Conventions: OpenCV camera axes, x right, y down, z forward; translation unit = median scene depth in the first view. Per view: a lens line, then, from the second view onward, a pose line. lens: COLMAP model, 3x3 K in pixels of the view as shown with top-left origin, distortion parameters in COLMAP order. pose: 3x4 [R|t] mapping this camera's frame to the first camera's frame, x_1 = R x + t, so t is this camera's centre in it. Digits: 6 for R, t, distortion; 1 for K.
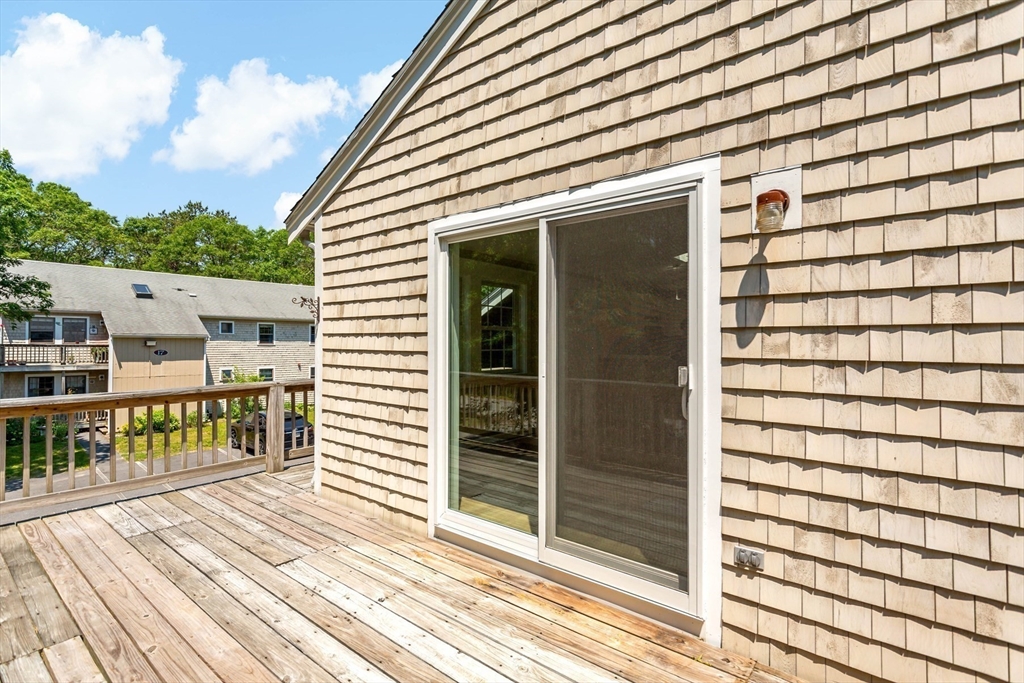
lens RADIAL K [[496.9, 0, 506.1], [0, 496.9, 345.8], [0, 0, 1]] dist [0.000617, 0.000504]
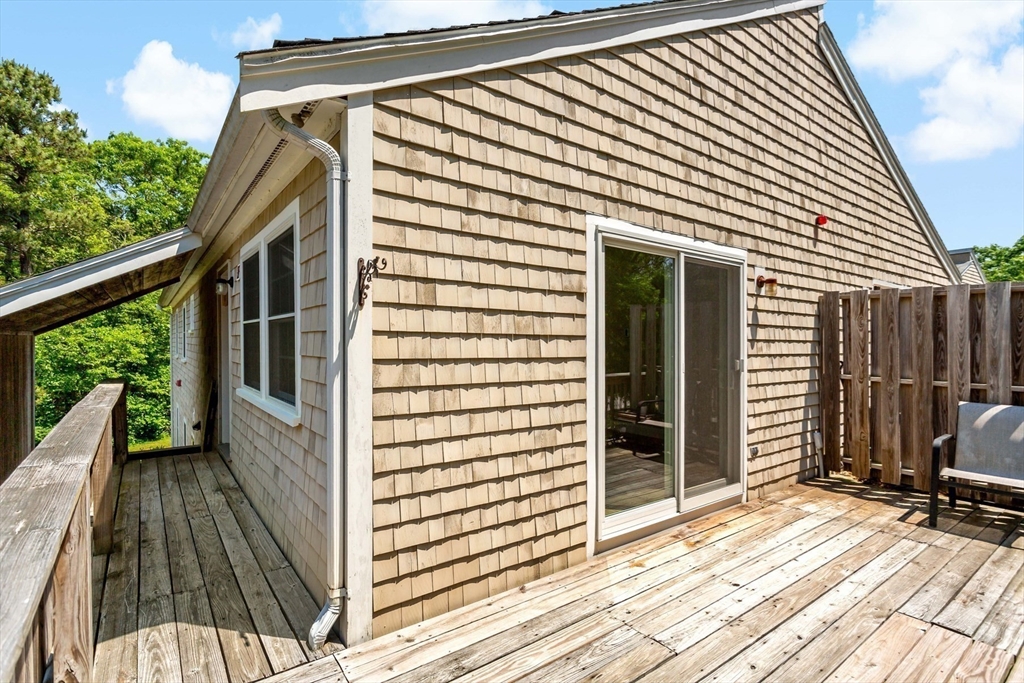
lens RADIAL K [[496.9, 0, 506.1], [0, 496.9, 345.8], [0, 0, 1]] dist [0.000617, 0.000504]
pose [[0.230943, -0.009413, 0.972922, -1.076357], [-0.002564, 0.999944, 0.010283, -0.017812], [-0.972964, -0.004869, 0.230906, 0.938279]]
